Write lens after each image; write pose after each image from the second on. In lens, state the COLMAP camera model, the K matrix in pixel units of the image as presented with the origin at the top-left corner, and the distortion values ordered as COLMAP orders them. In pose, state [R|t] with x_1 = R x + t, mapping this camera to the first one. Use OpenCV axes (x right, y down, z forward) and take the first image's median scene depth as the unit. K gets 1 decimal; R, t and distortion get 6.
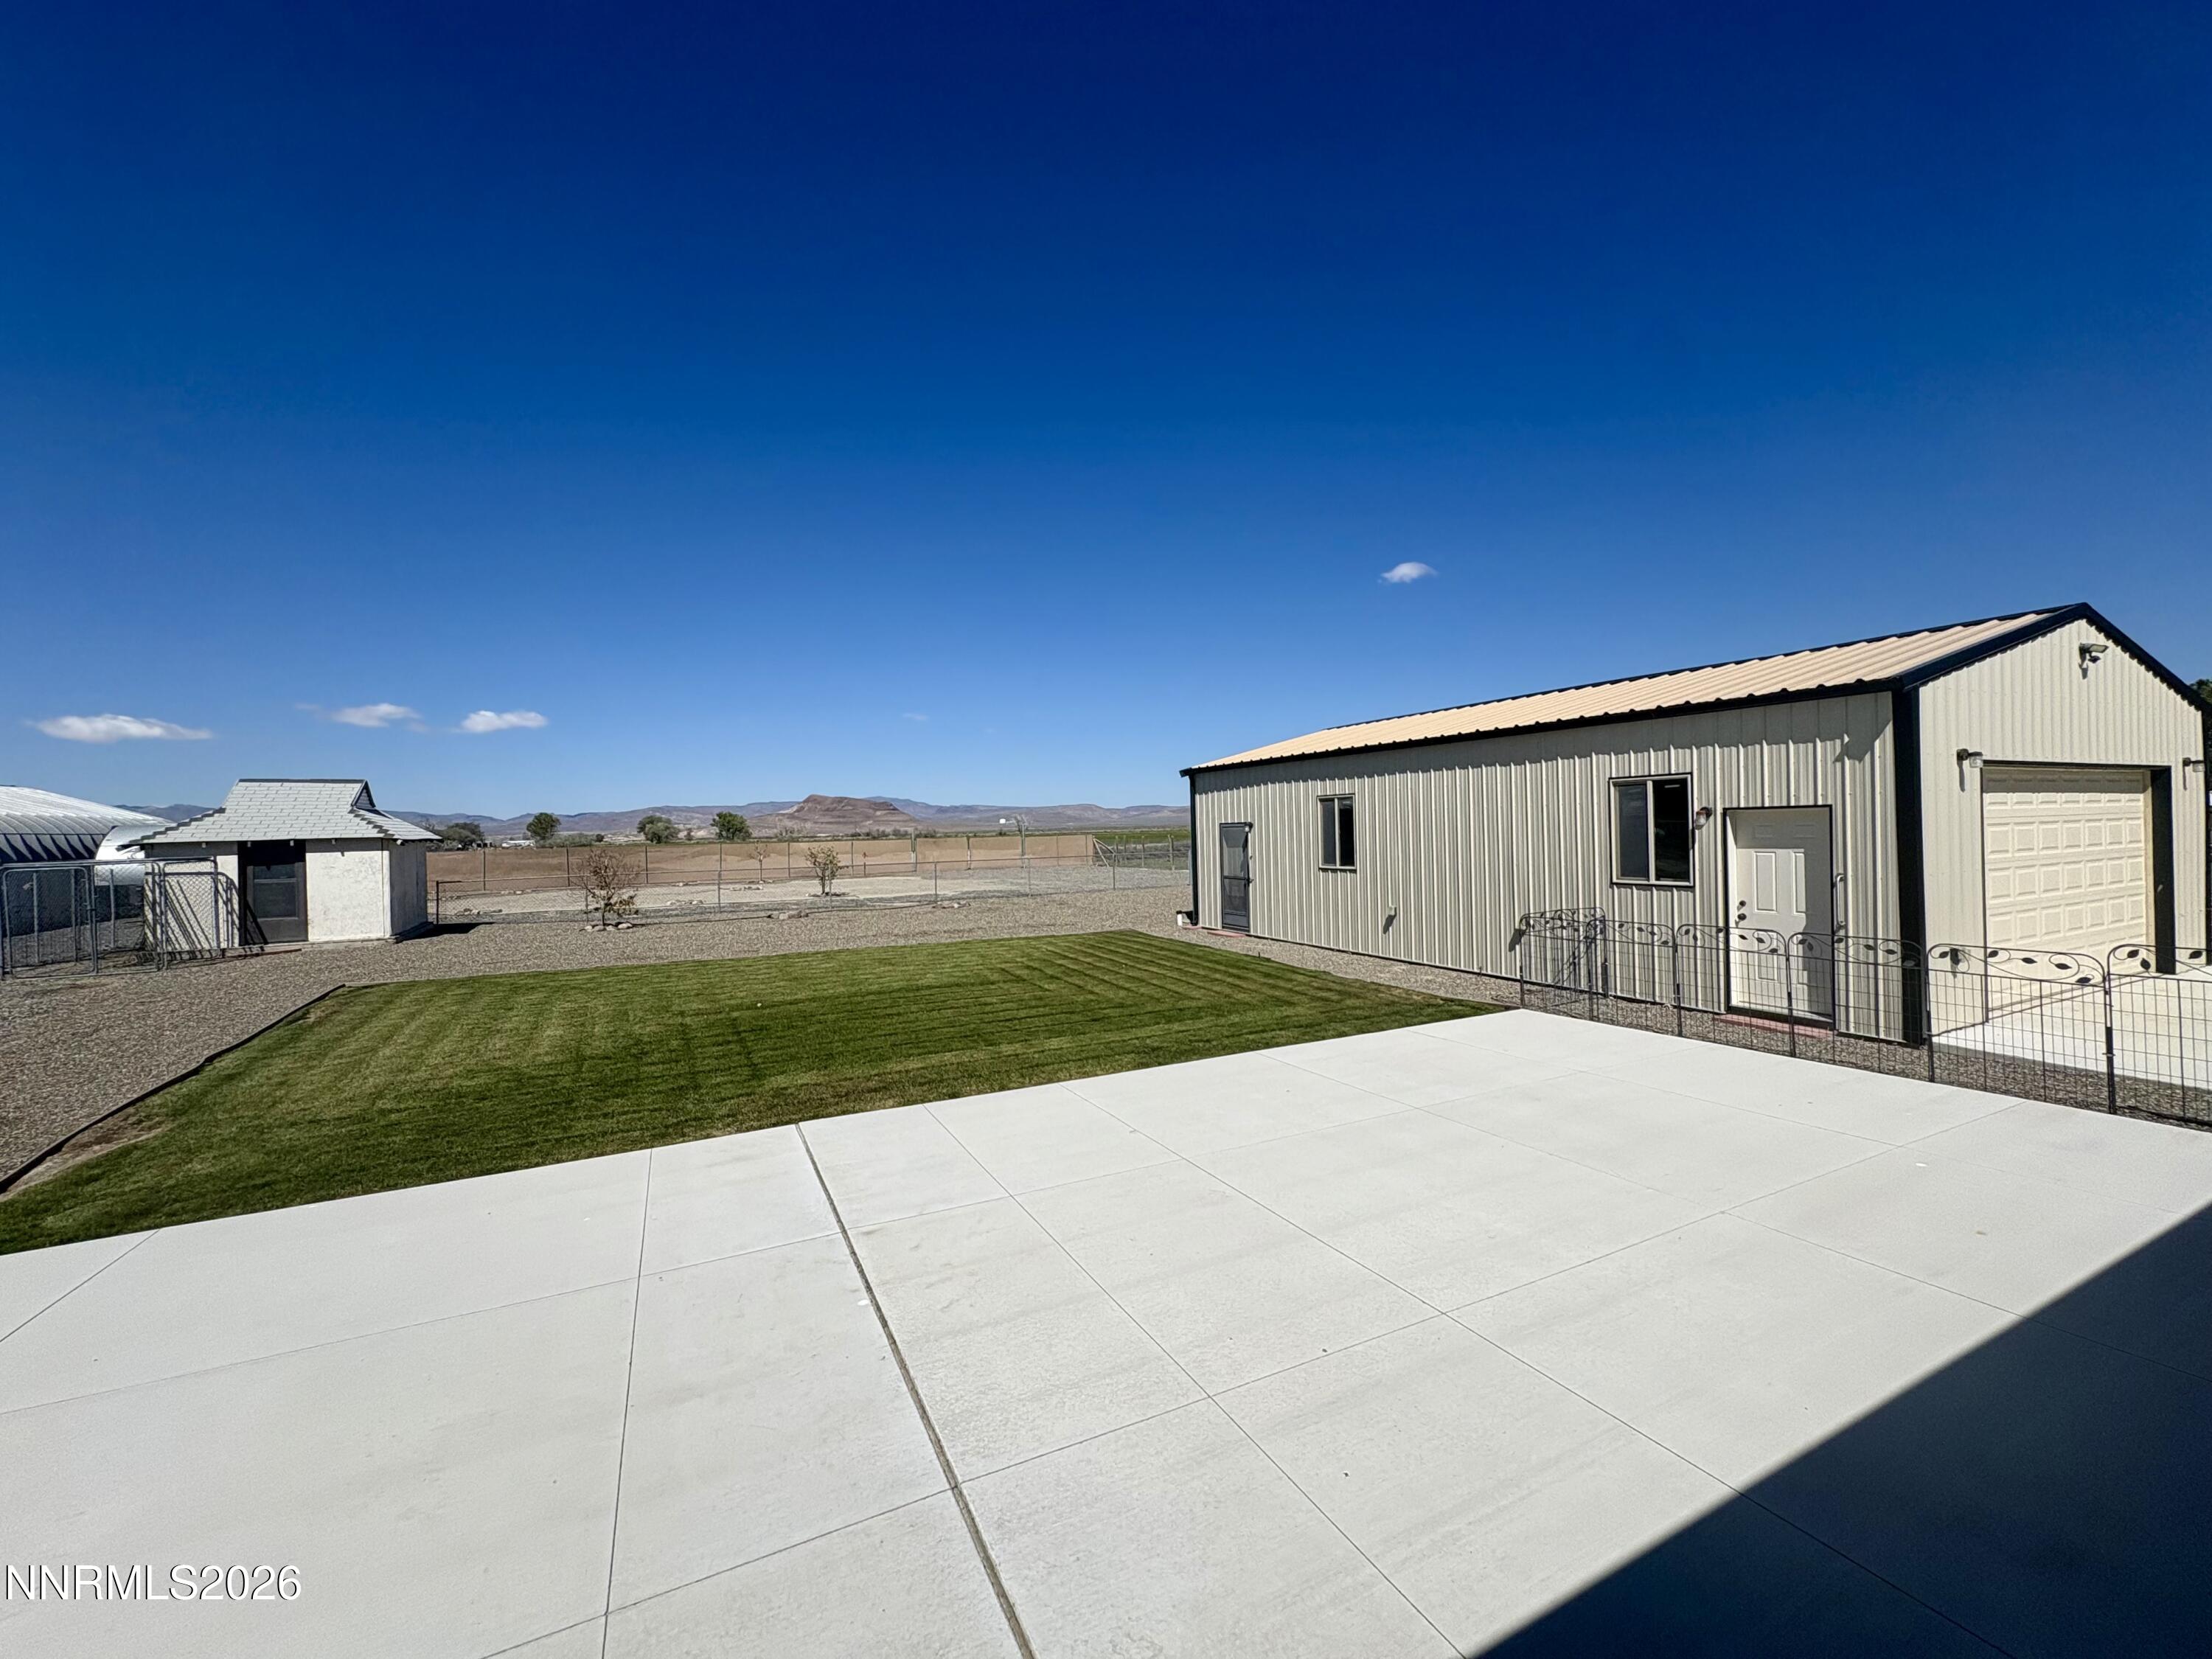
lens RADIAL K [[894.4, 0, 1110.8], [0, 894.4, 821.7], [0, 0, 1]] dist [0.003673, -0.000046]
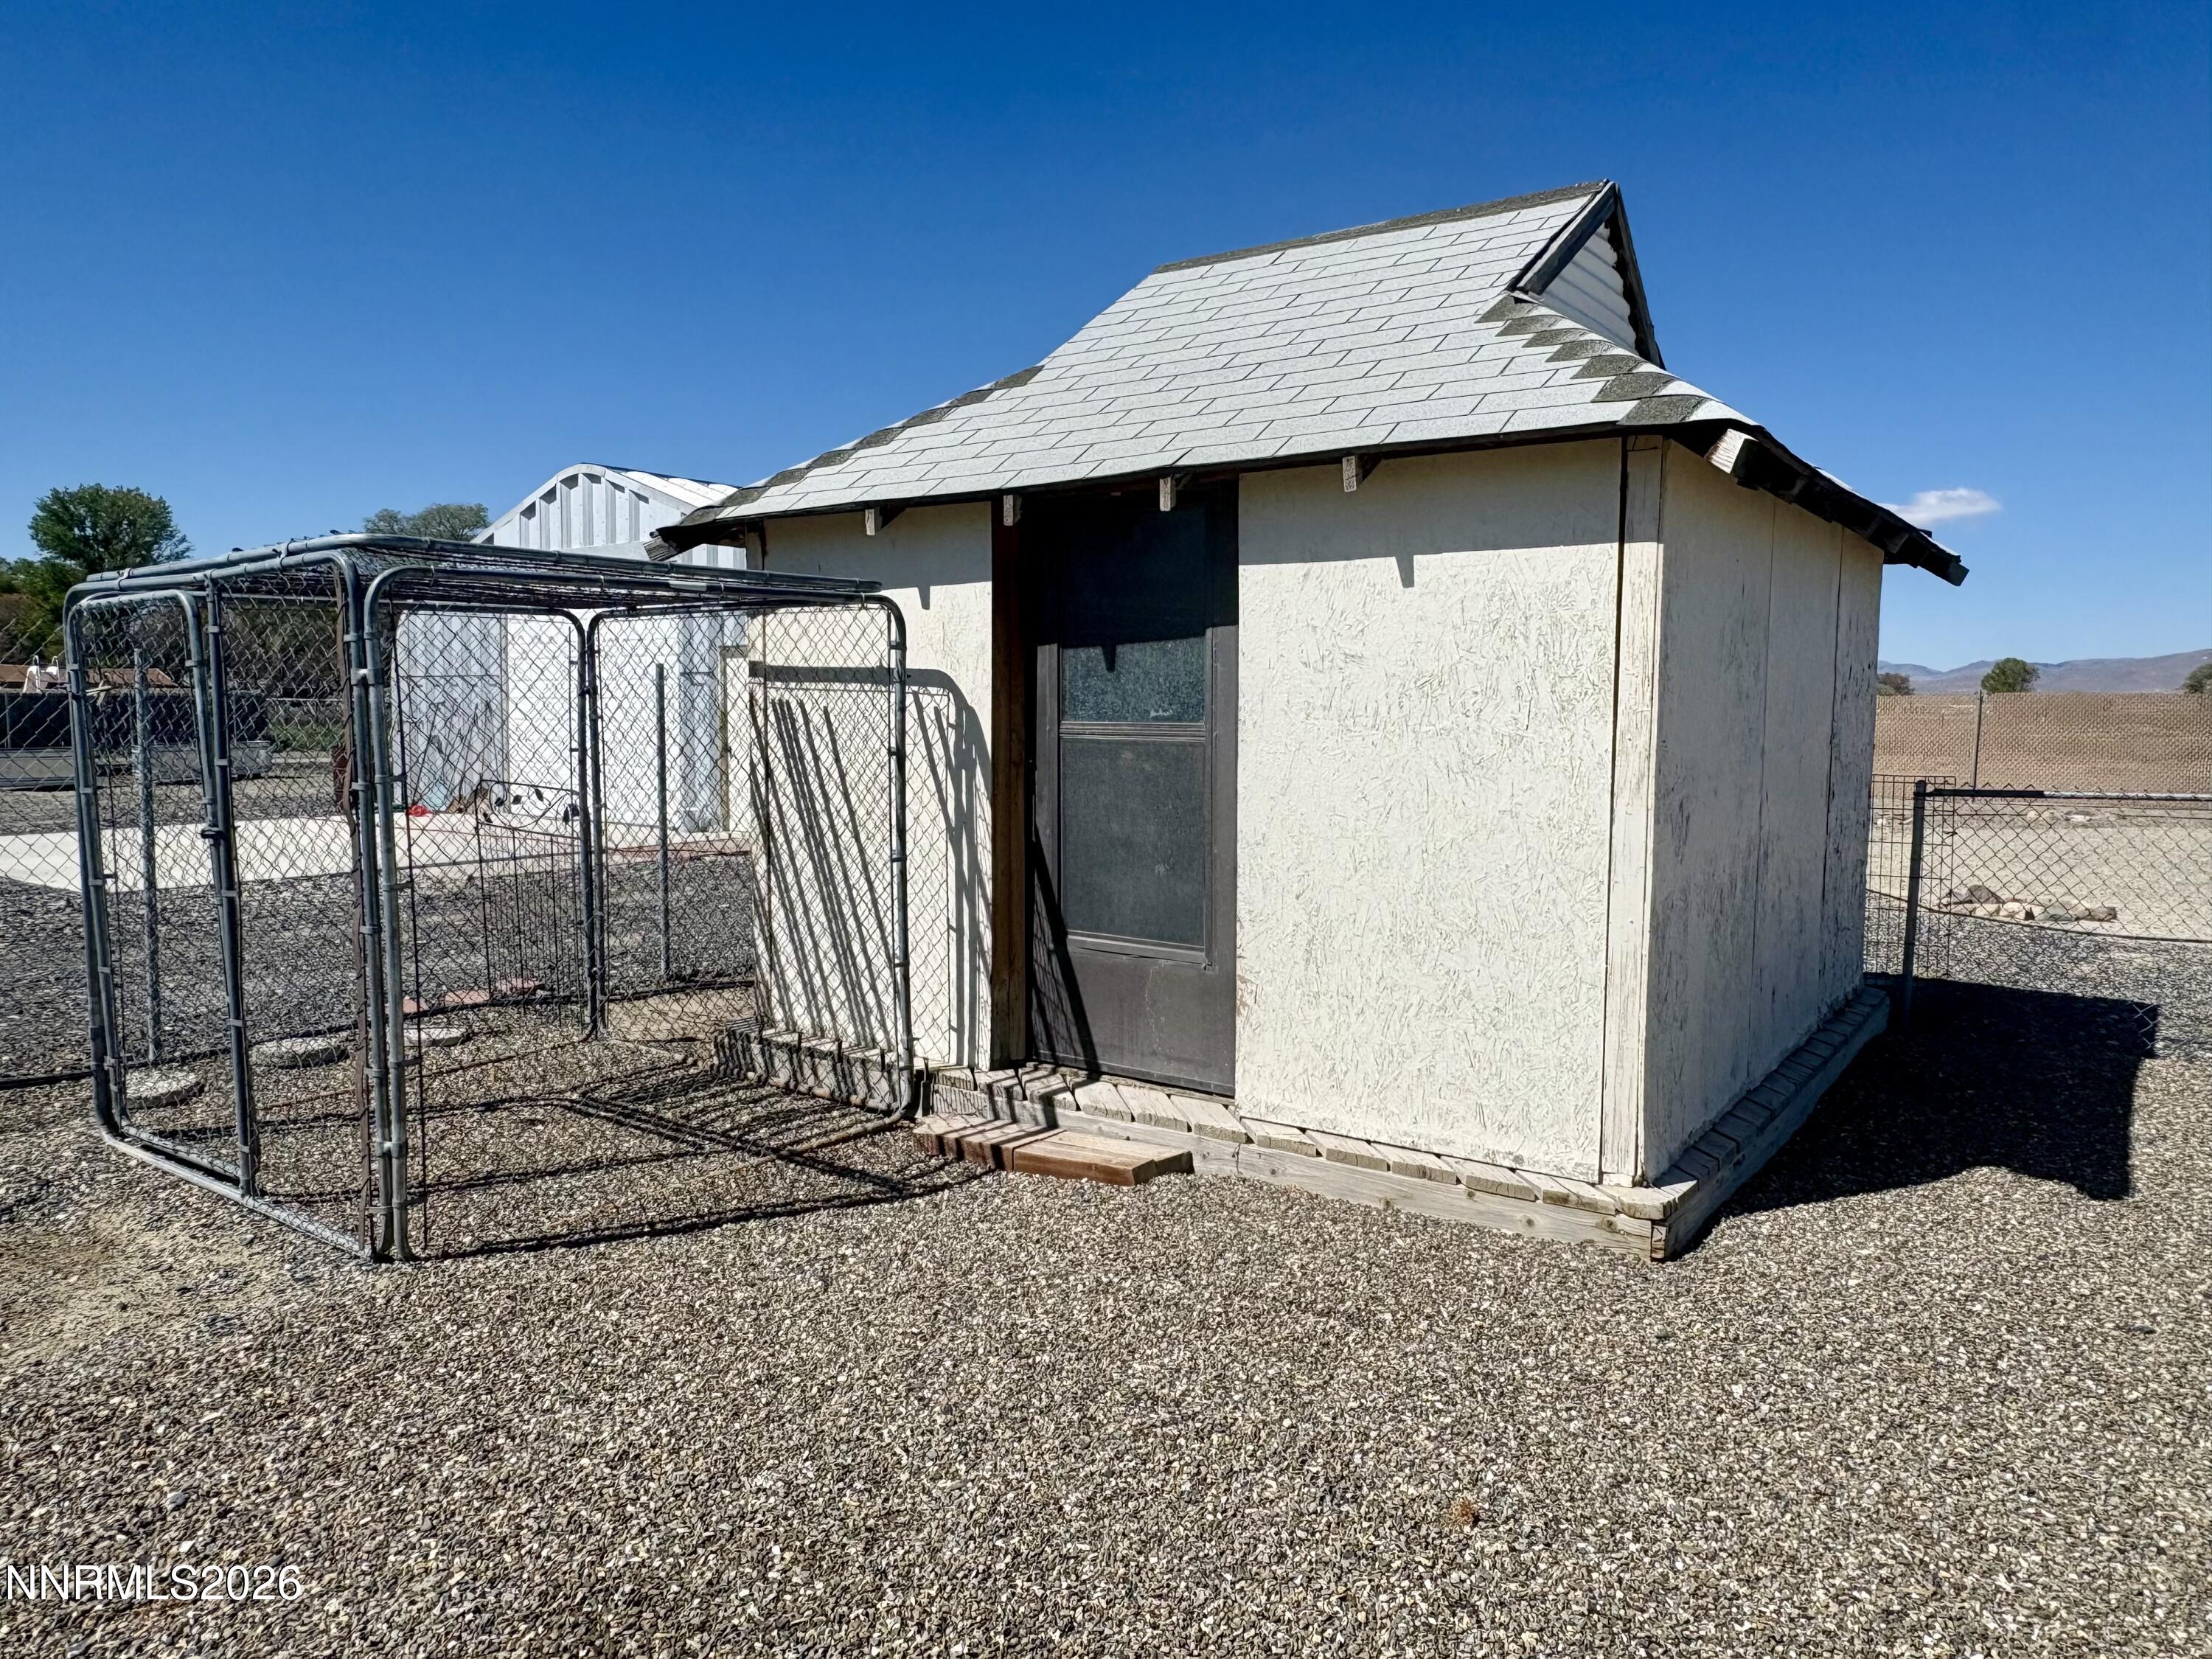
lens RADIAL K [[1470.4, 0, 1115.3], [0, 1470.4, 838.1], [0, 0, 1]] dist [0.010074, 0.002072]
pose [[0.449088, 0.110175, -0.886669, -0.684568], [-0.011578, 0.993003, 0.117524, 0.053683], [0.893412, -0.042513, 0.447221, 0.879072]]
